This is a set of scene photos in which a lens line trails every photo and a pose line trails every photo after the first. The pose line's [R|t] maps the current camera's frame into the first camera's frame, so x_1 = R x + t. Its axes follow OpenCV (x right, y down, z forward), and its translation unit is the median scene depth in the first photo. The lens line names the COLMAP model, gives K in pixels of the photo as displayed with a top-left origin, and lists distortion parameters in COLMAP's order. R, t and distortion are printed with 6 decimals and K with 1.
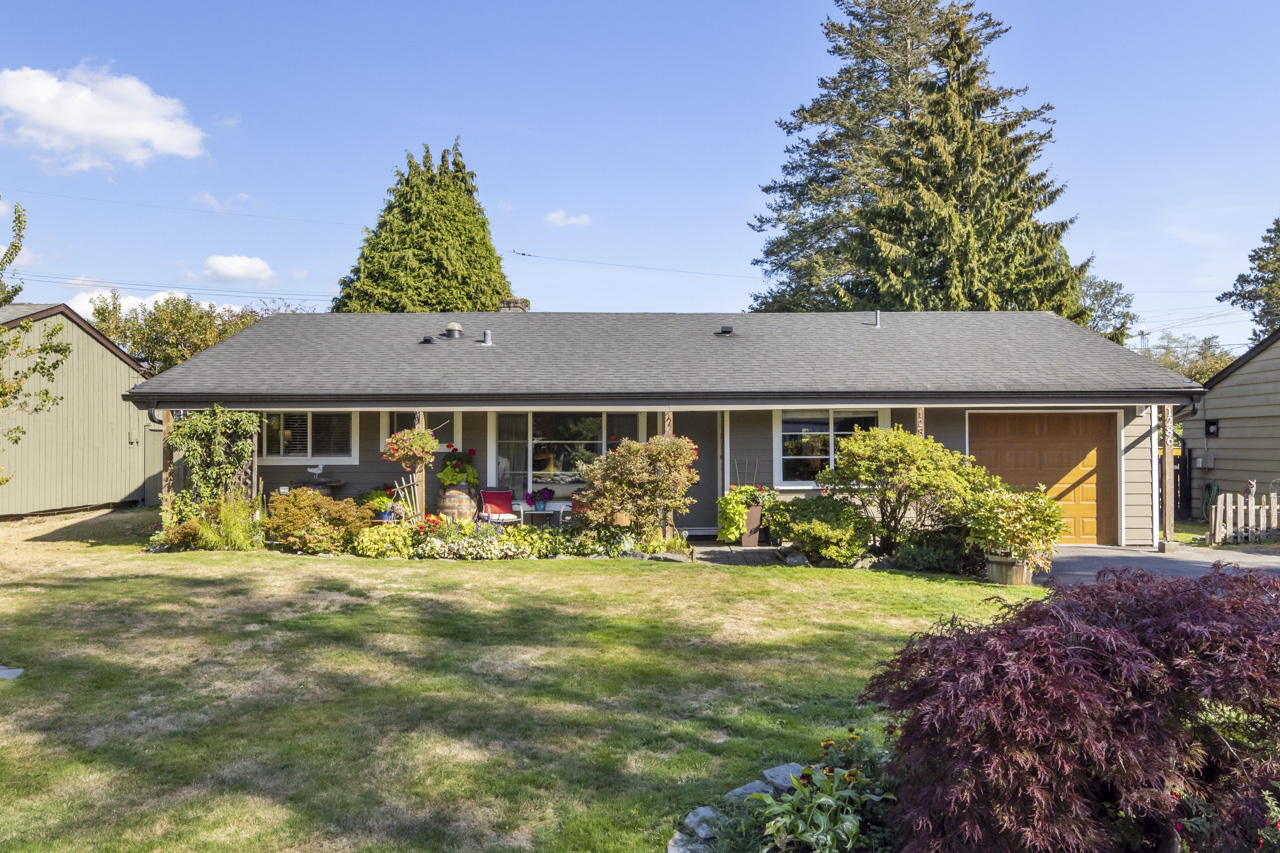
lens RADIAL K [[875.3, 0, 642.4], [0, 875.3, 449.1], [0, 0, 1]] dist [-0.000600, 0.000778]
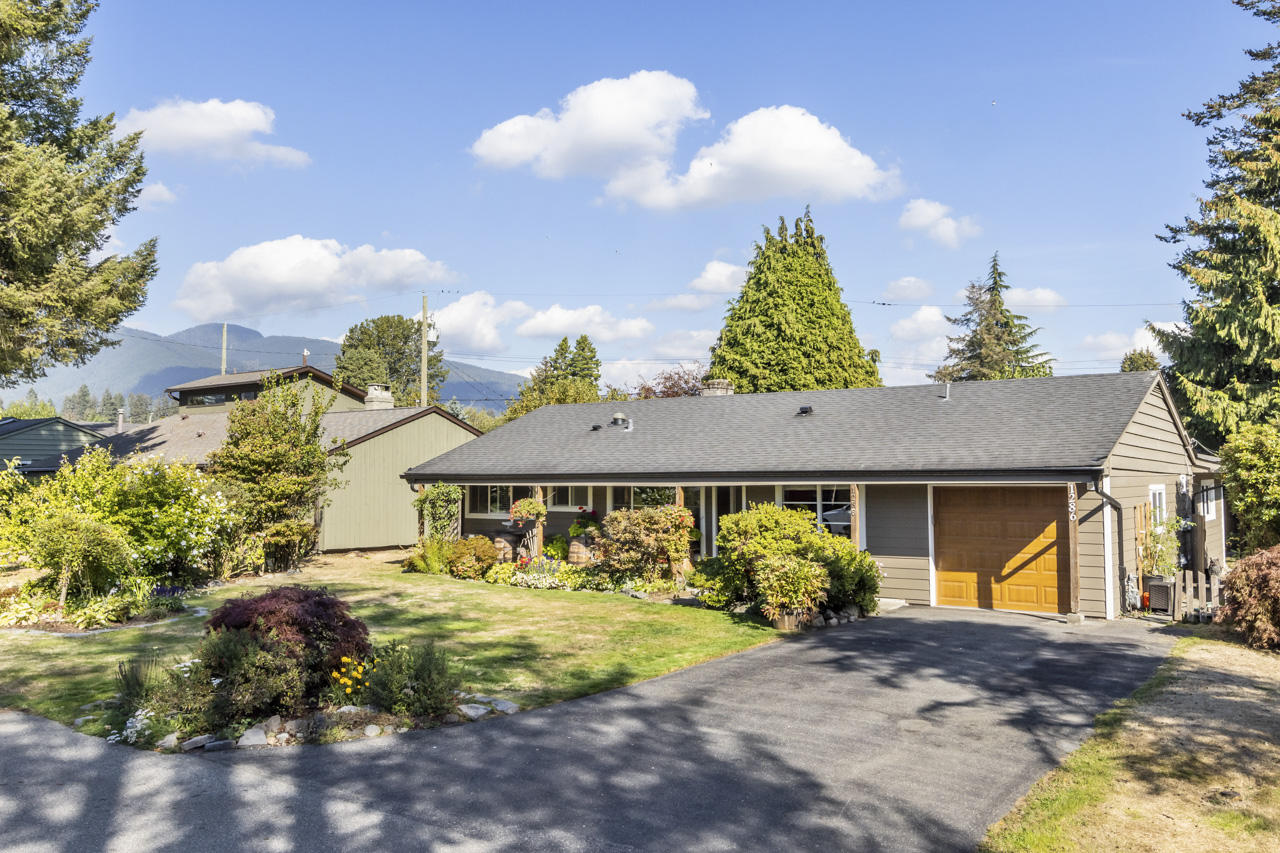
lens RADIAL K [[987.6, 0, 640.0], [0, 987.6, 426.5], [0, 0, 1]] dist [0.002666, 0.000489]
pose [[0.821341, -0.033211, -0.569470, 0.322693], [-0.000083, 0.998297, -0.058338, -0.017836], [0.570438, 0.047963, 0.819939, -0.100596]]
